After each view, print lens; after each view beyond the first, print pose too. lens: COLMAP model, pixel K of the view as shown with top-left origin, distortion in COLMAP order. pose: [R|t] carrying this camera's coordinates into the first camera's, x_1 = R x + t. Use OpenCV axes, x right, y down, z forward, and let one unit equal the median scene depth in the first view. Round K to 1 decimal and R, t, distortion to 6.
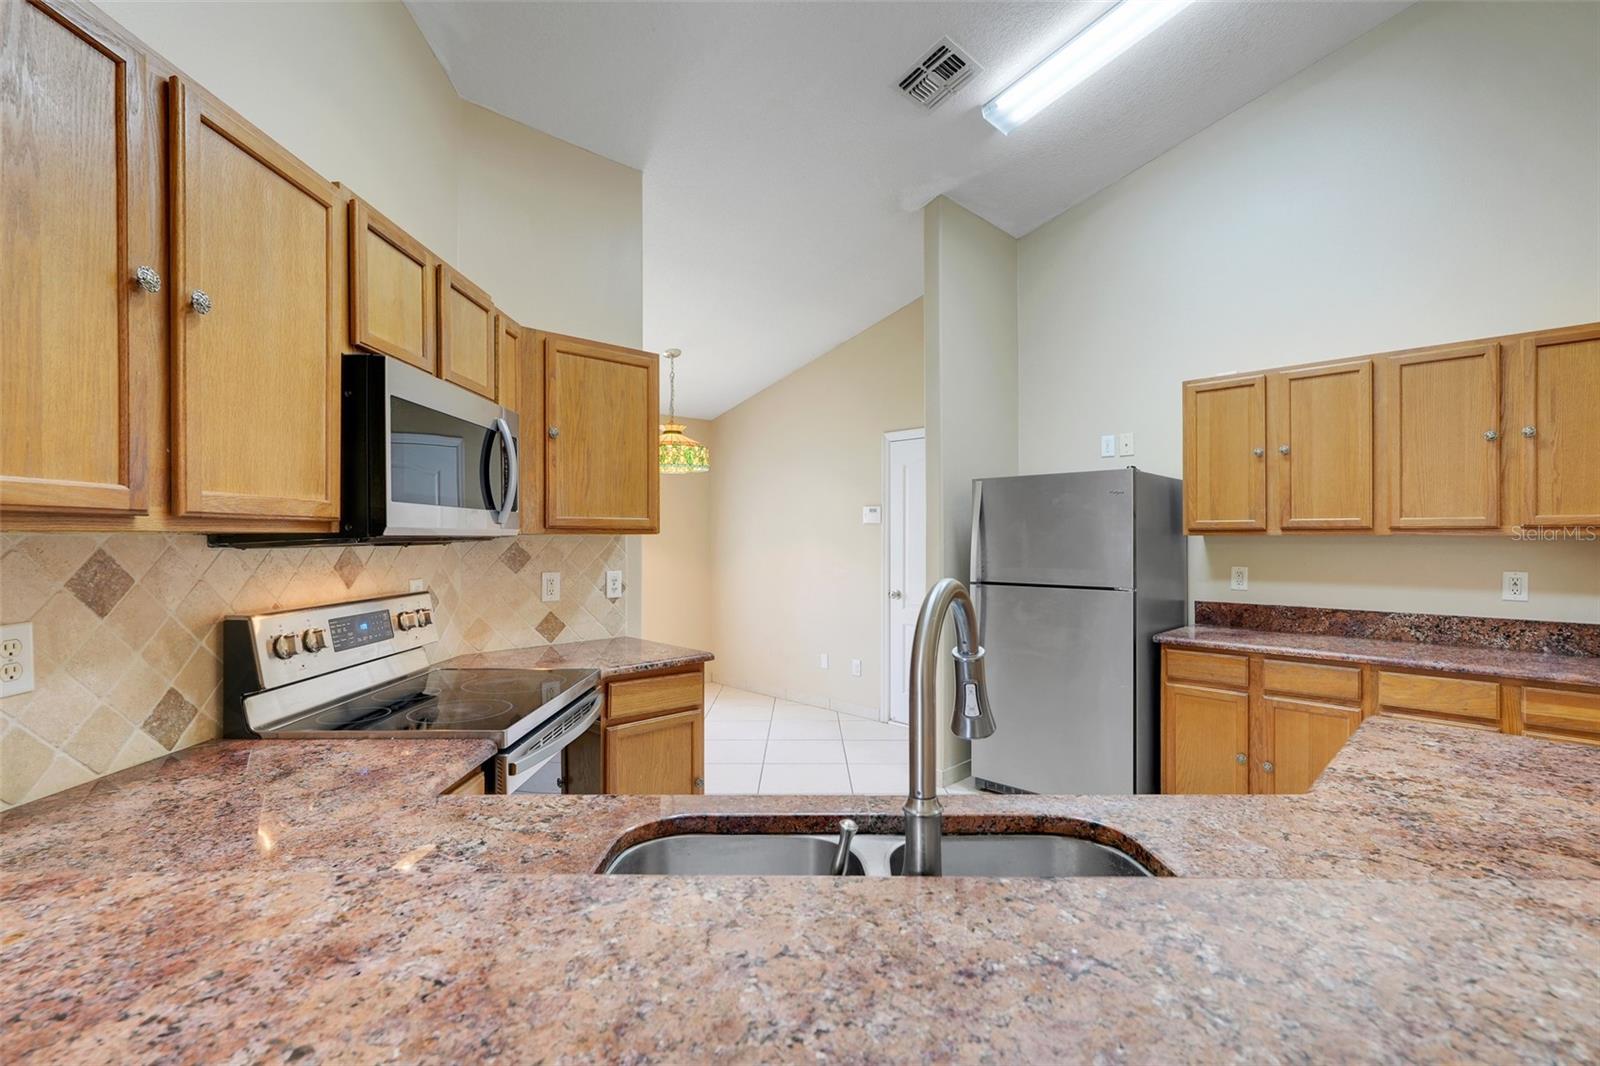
lens RADIAL K [[714.7, 0, 803.7], [0, 714.7, 535.5], [0, 0, 1]] dist [-0.010515, 0.005517]
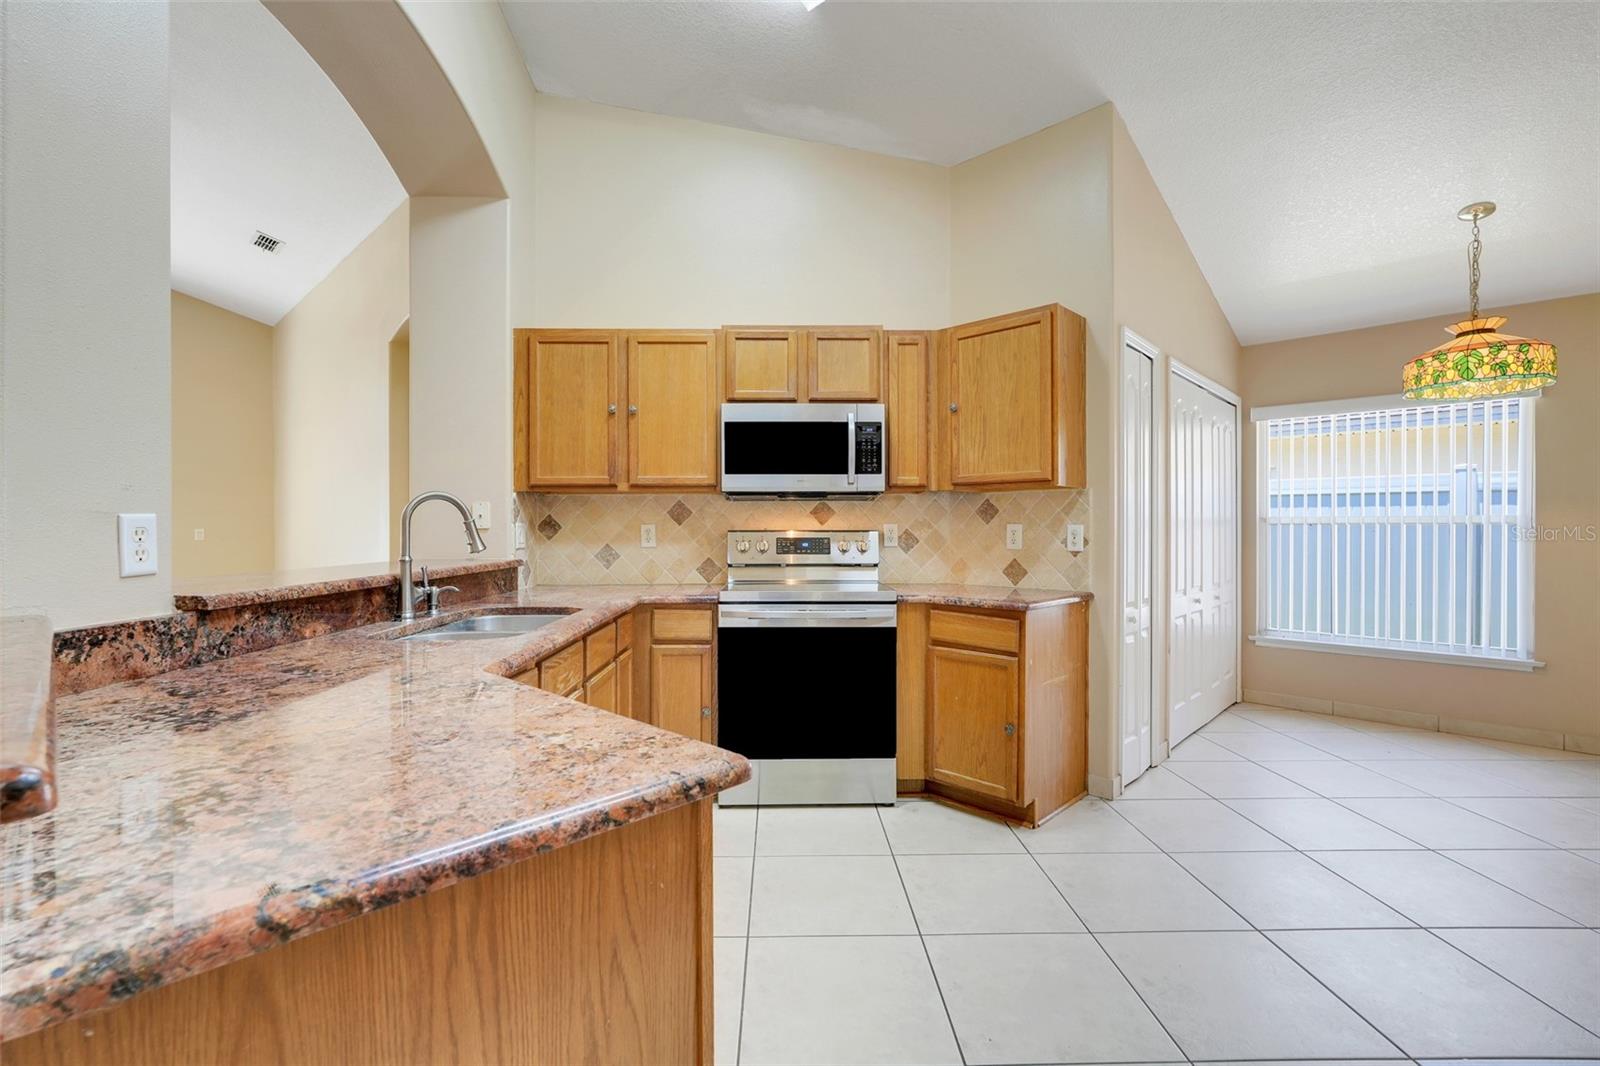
lens RADIAL K [[714.7, 0, 784.4], [0, 714.7, 531.7], [0, 0, 1]] dist [-0.010515, 0.005517]
pose [[0.014318, 0.005027, -0.999885, 0.835170], [0.002697, 0.999984, 0.005066, 0.059768], [0.999894, -0.002769, 0.014305, 0.646505]]
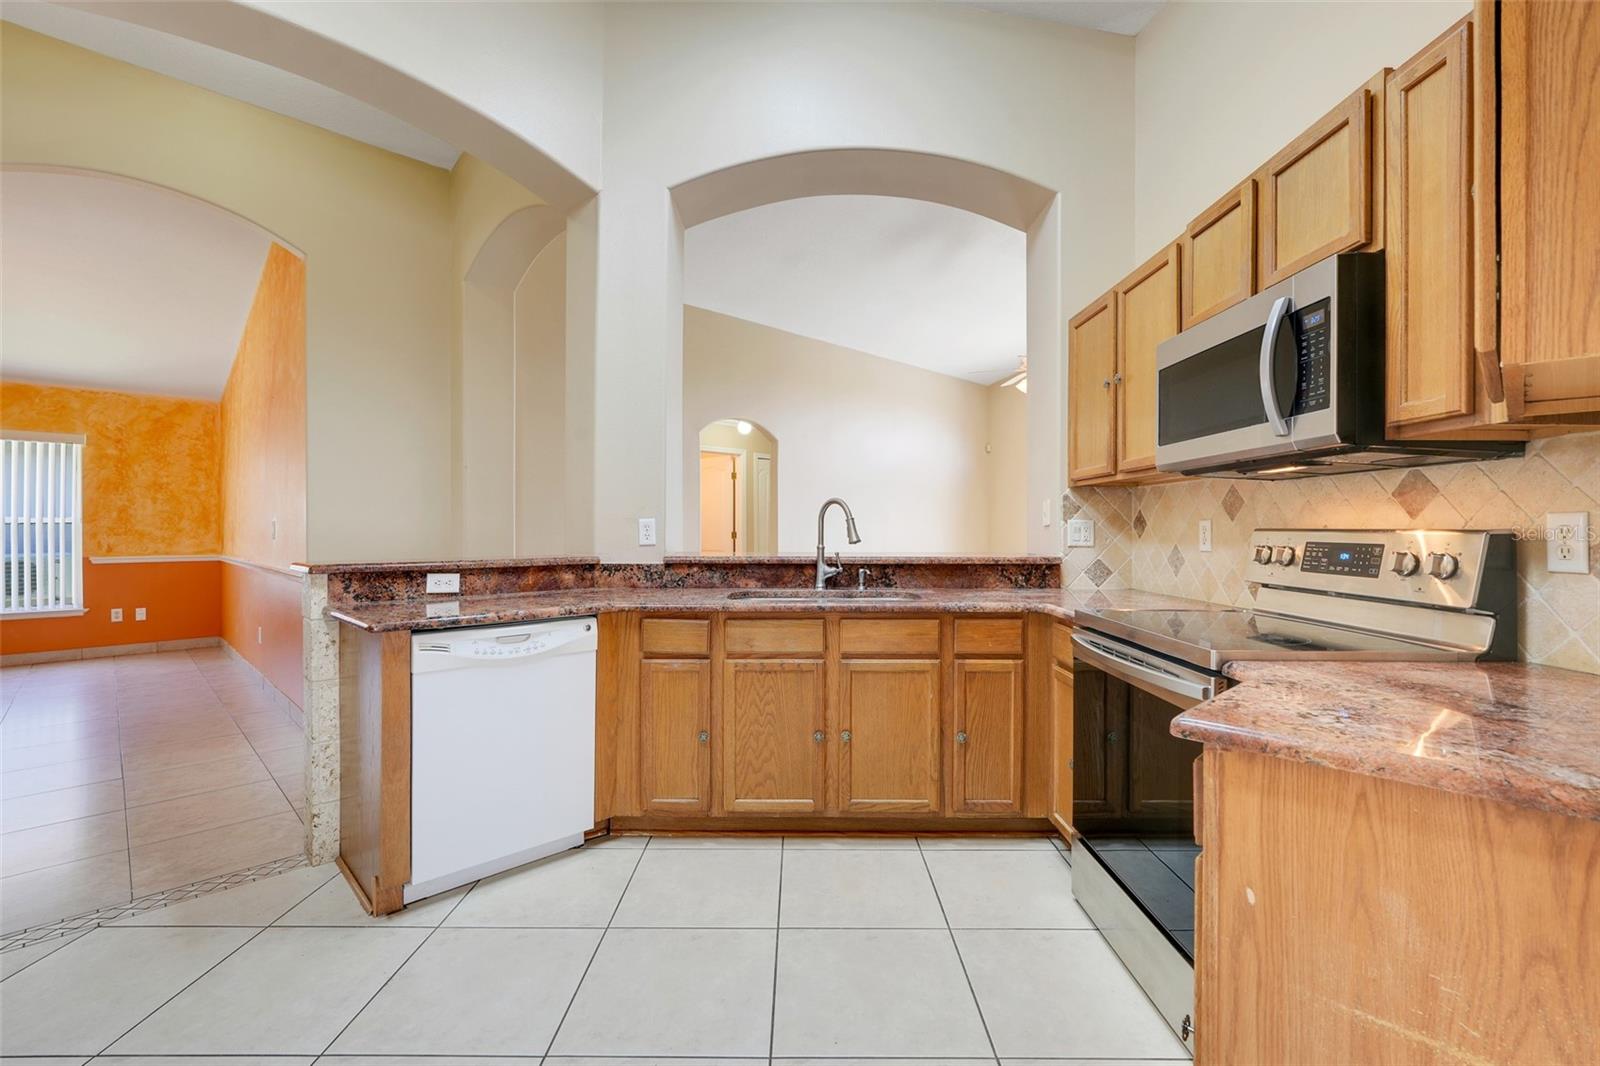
lens RADIAL K [[714.7, 0, 785.6], [0, 714.7, 533.6], [0, 0, 1]] dist [-0.010515, 0.005517]
pose [[-0.999893, -0.000688, 0.014617, 0.078064], [-0.000561, 0.999962, 0.008642, 0.062790], [-0.014622, 0.008633, -0.999856, 1.374051]]
